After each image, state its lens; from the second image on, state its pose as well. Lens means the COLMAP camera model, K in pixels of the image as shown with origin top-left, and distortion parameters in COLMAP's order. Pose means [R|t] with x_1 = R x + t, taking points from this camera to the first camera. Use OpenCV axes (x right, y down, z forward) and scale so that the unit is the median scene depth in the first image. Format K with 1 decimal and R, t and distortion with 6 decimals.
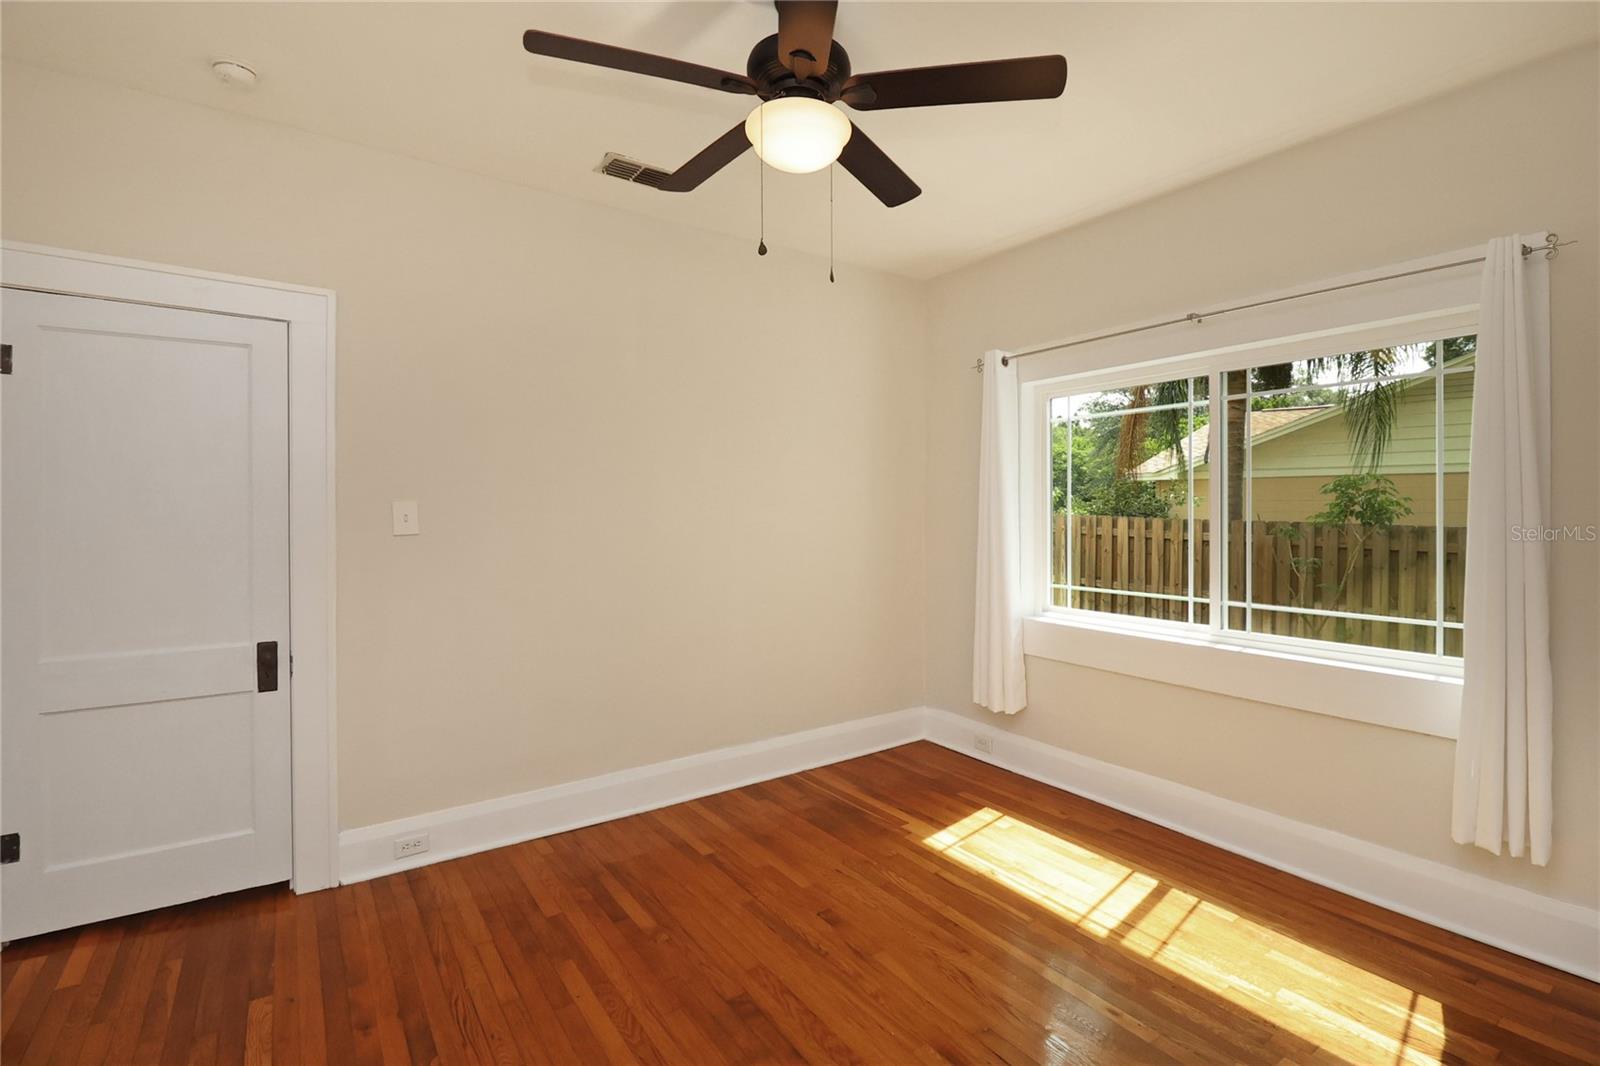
lens RADIAL K [[741.9, 0, 837.8], [0, 741.9, 512.2], [0, 0, 1]] dist [-0.000342, -0.000649]
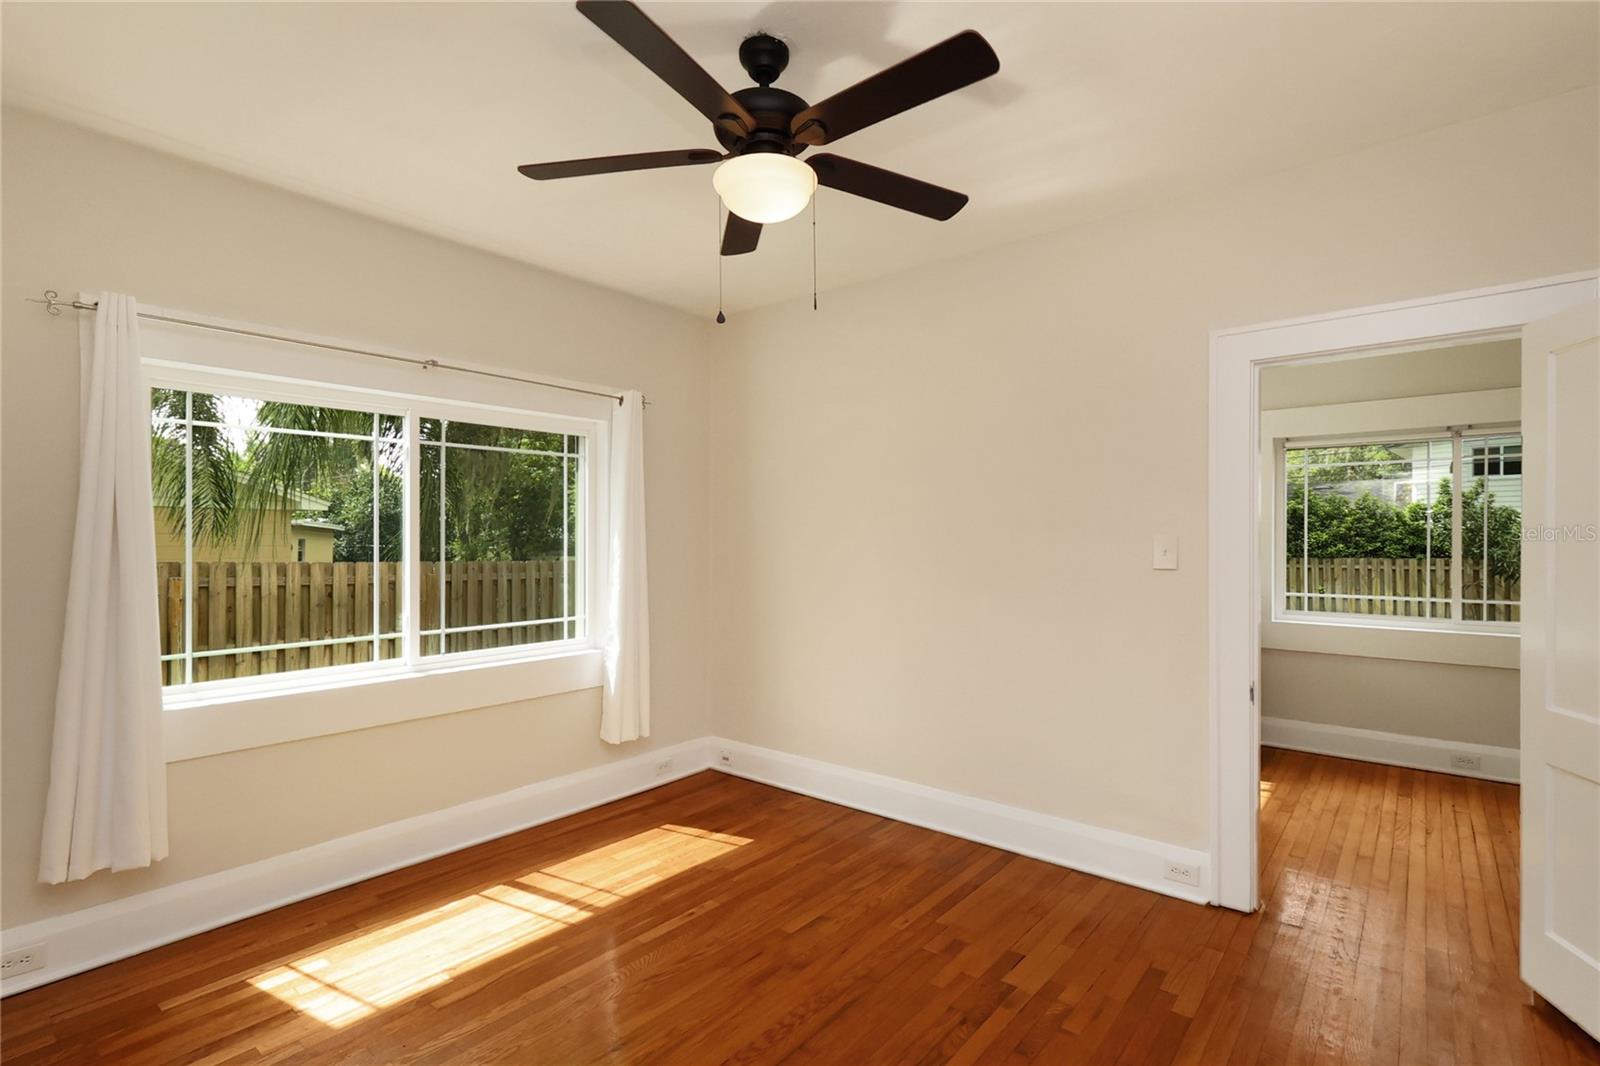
lens RADIAL K [[741.9, 0, 808.8], [0, 741.9, 533.5], [0, 0, 1]] dist [-0.000342, -0.000649]
pose [[-0.227605, 0.002075, 0.973751, -0.662768], [0.002663, 0.999995, -0.001508, -0.018901], [-0.973750, 0.002250, -0.227610, 0.716088]]
